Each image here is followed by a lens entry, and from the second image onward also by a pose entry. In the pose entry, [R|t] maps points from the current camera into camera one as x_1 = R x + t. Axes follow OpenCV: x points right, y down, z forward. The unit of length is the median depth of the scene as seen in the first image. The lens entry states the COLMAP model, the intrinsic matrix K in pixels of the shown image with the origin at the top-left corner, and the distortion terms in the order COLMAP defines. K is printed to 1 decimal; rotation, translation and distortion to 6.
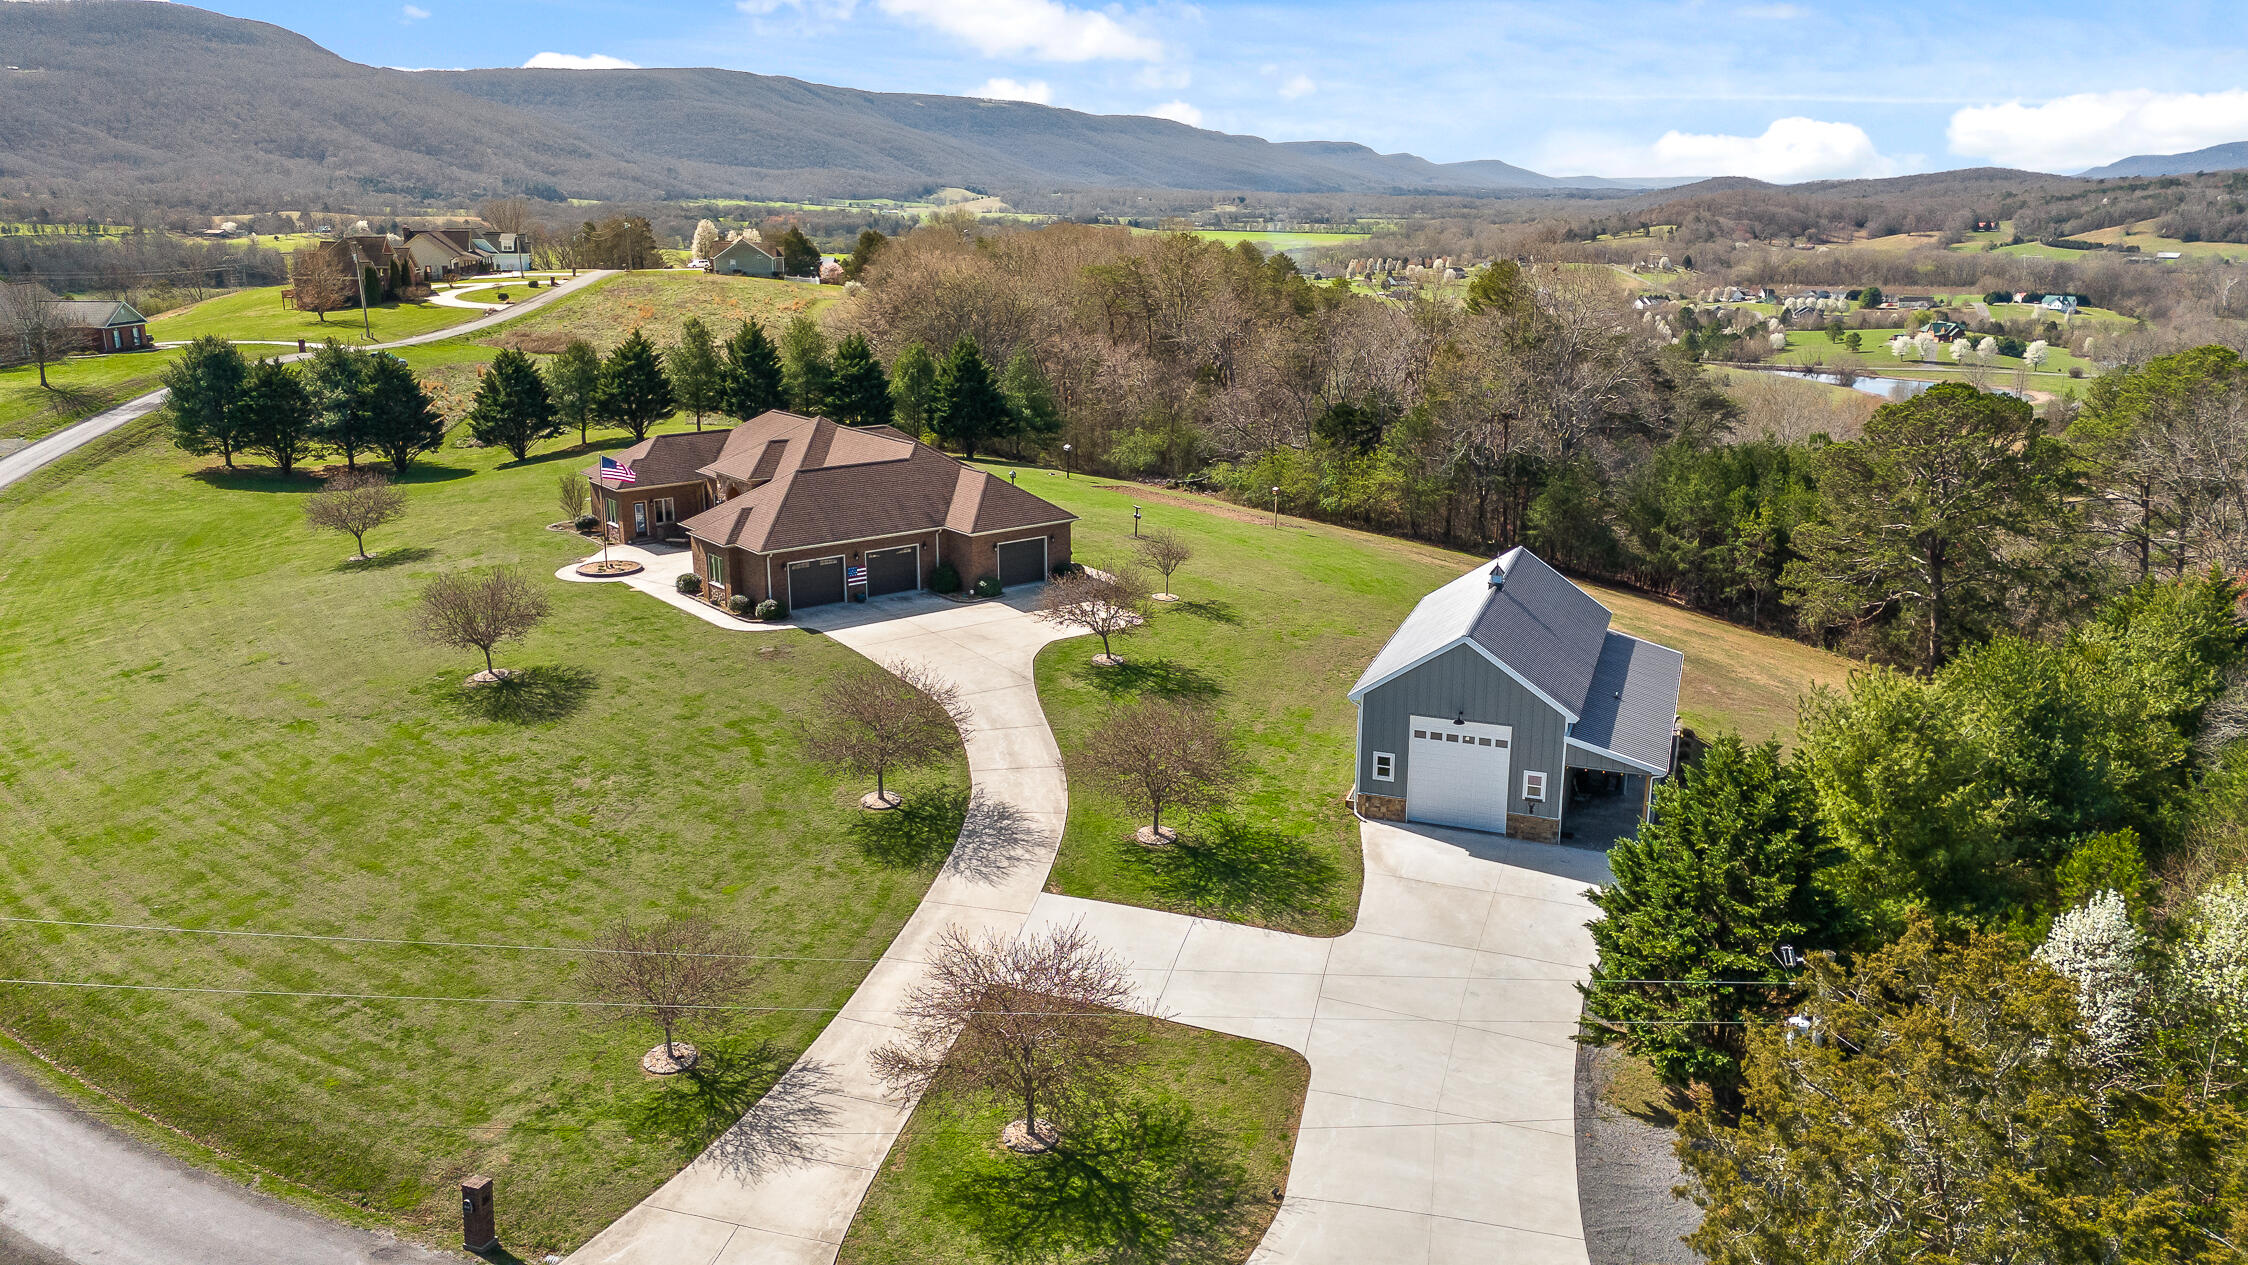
lens RADIAL K [[1648.6, 0, 1119.3], [0, 1648.6, 633.0], [0, 0, 1]] dist [0.072027, -0.061506]
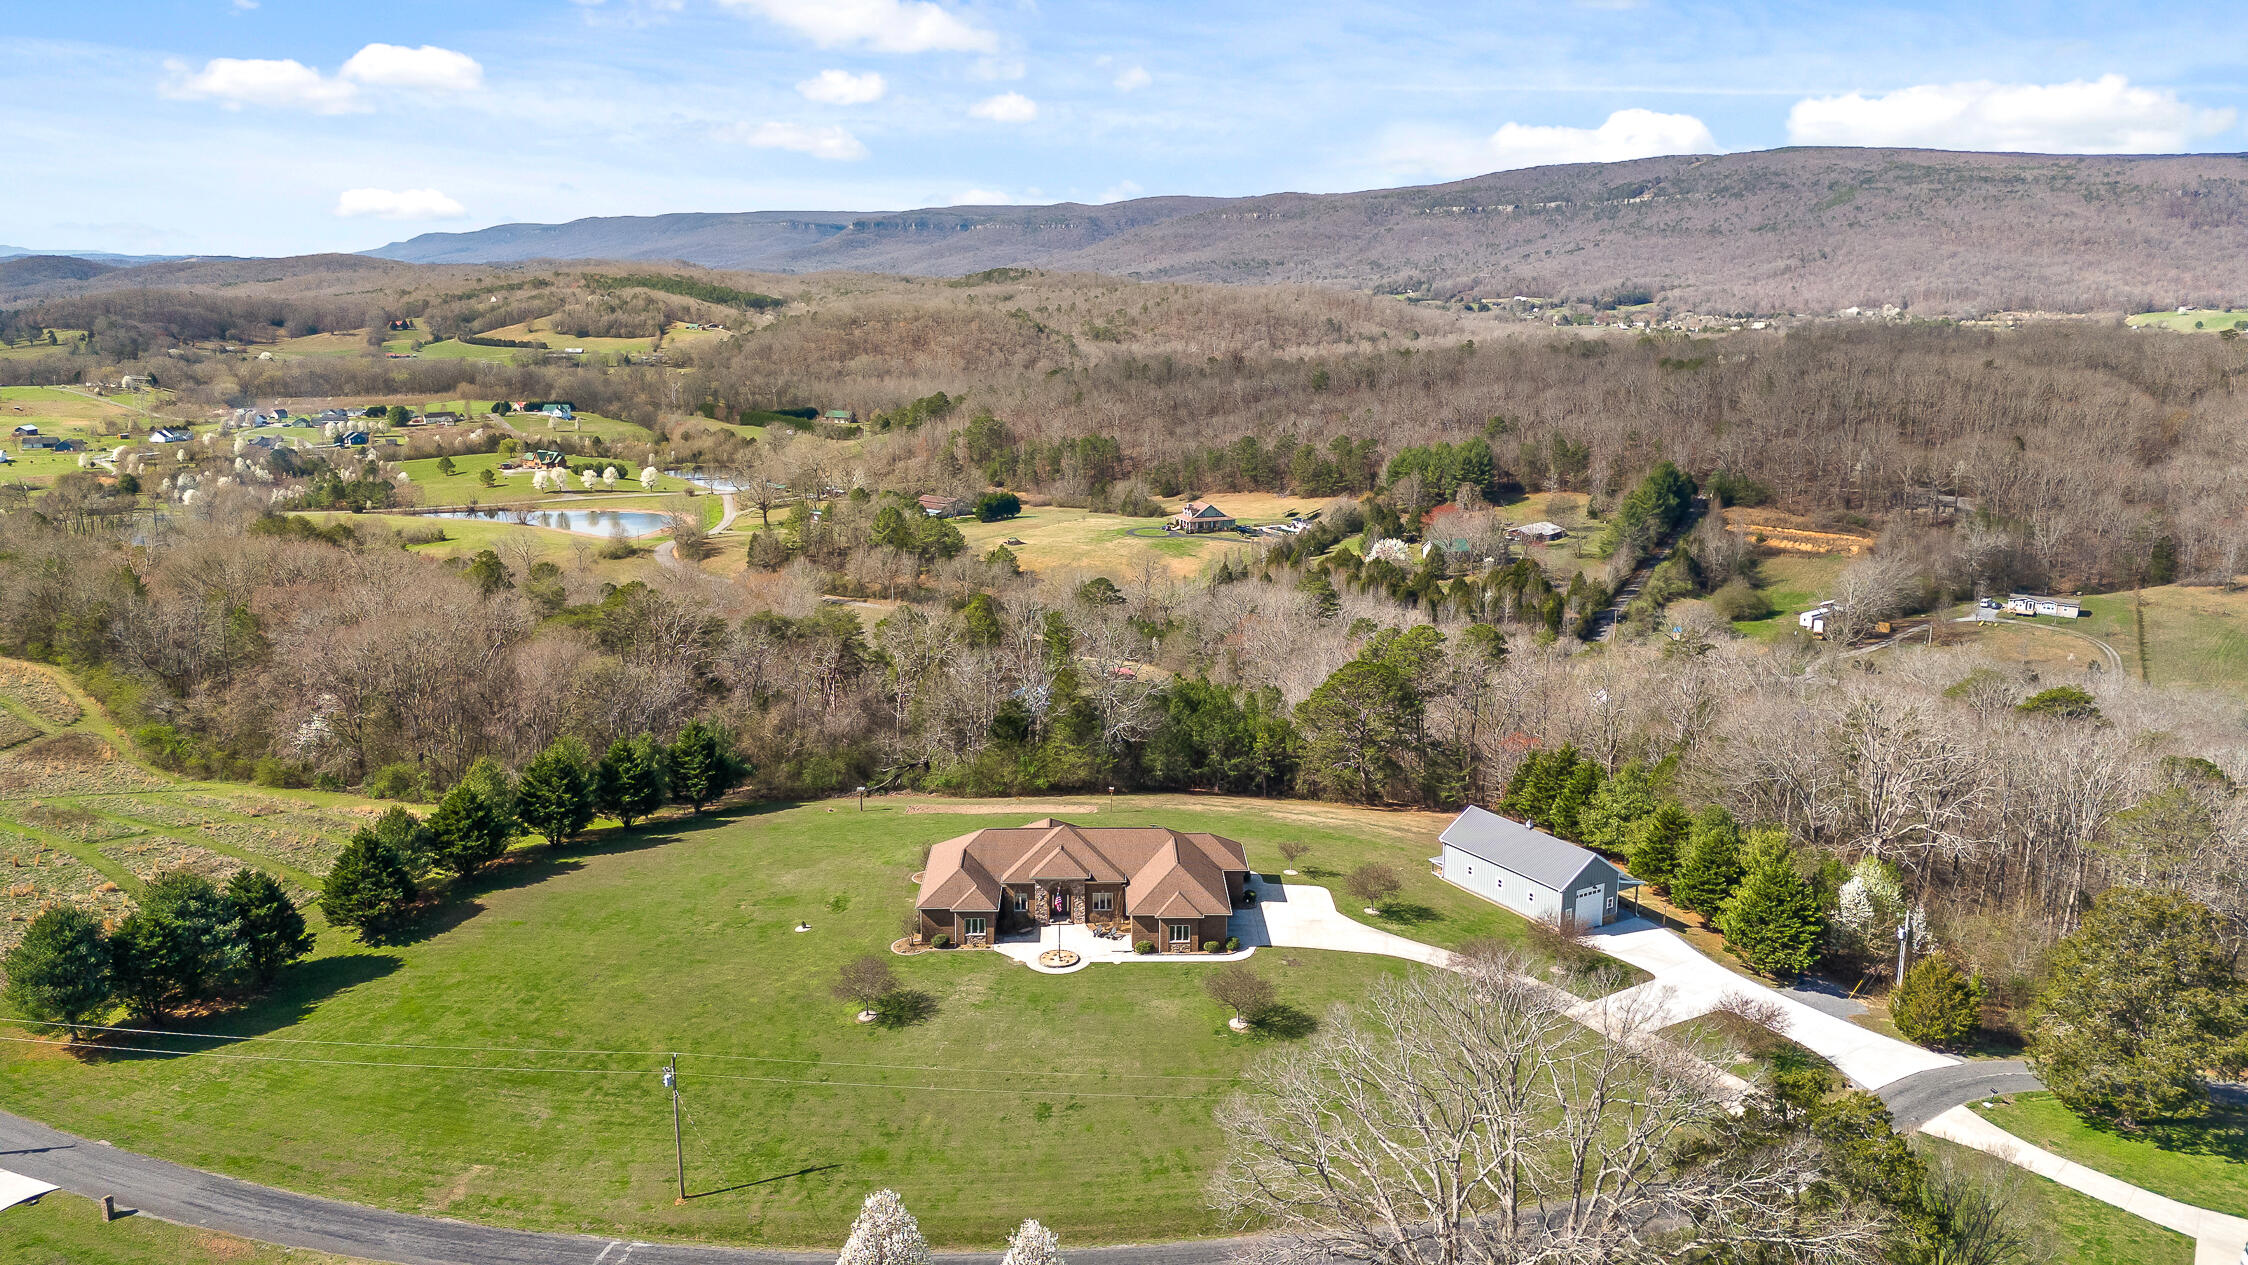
lens RADIAL K [[1648.6, 0, 1131.3], [0, 1648.6, 636.3], [0, 0, 1]] dist [0.072027, -0.061506]
pose [[0.606600, -0.179461, 0.774487, -0.860902], [0.208651, 0.975976, 0.062728, -0.254537], [-0.767138, 0.123547, 0.629472, -0.044648]]
